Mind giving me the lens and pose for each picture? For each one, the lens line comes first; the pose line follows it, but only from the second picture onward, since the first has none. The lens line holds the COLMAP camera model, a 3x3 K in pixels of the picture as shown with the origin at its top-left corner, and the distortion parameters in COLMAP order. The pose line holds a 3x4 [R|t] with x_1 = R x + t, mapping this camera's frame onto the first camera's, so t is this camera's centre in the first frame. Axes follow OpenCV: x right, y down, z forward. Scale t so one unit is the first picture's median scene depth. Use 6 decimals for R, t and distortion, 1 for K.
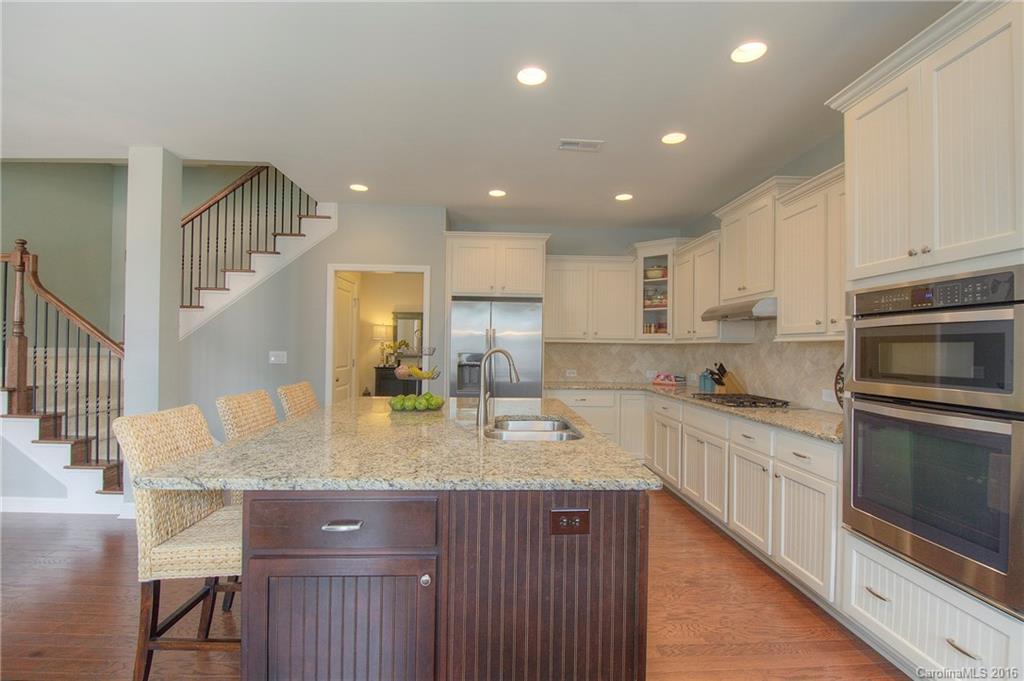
lens RADIAL K [[466.4, 0, 512.4], [0, 466.4, 343.5], [0, 0, 1]] dist [0.011436, -0.017541]
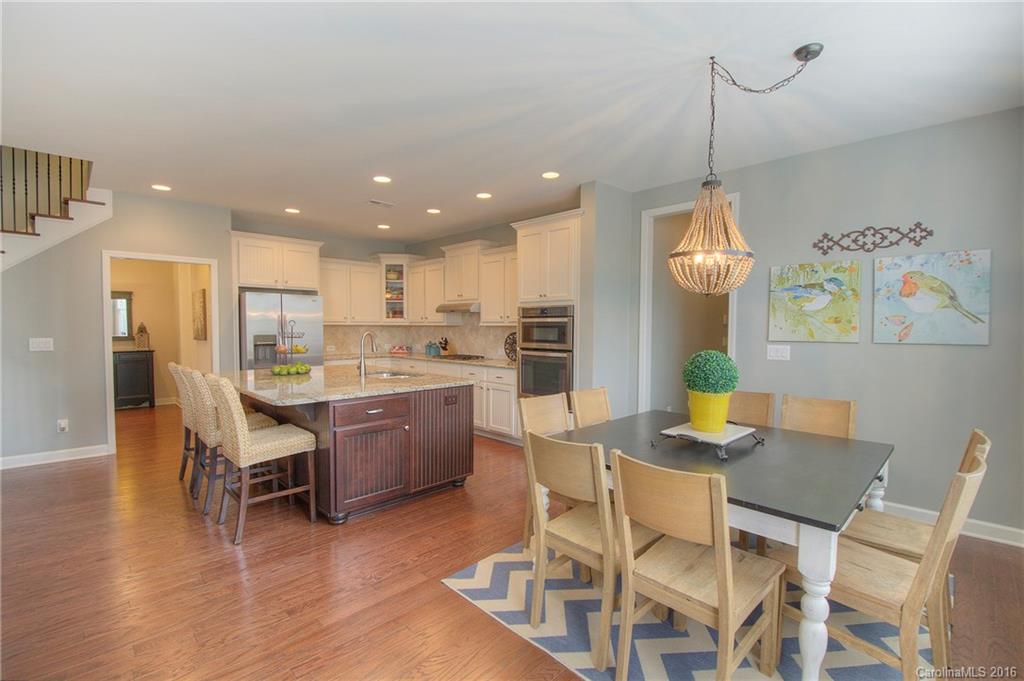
lens RADIAL K [[456.6, 0, 527.0], [0, 456.6, 343.4], [0, 0, 1]] dist [0.000787, -0.016624]
pose [[0.728471, -0.036652, 0.684096, -0.477836], [-0.000439, 0.998543, 0.053967, -0.025875], [-0.685077, -0.039614, 0.727393, -0.416003]]
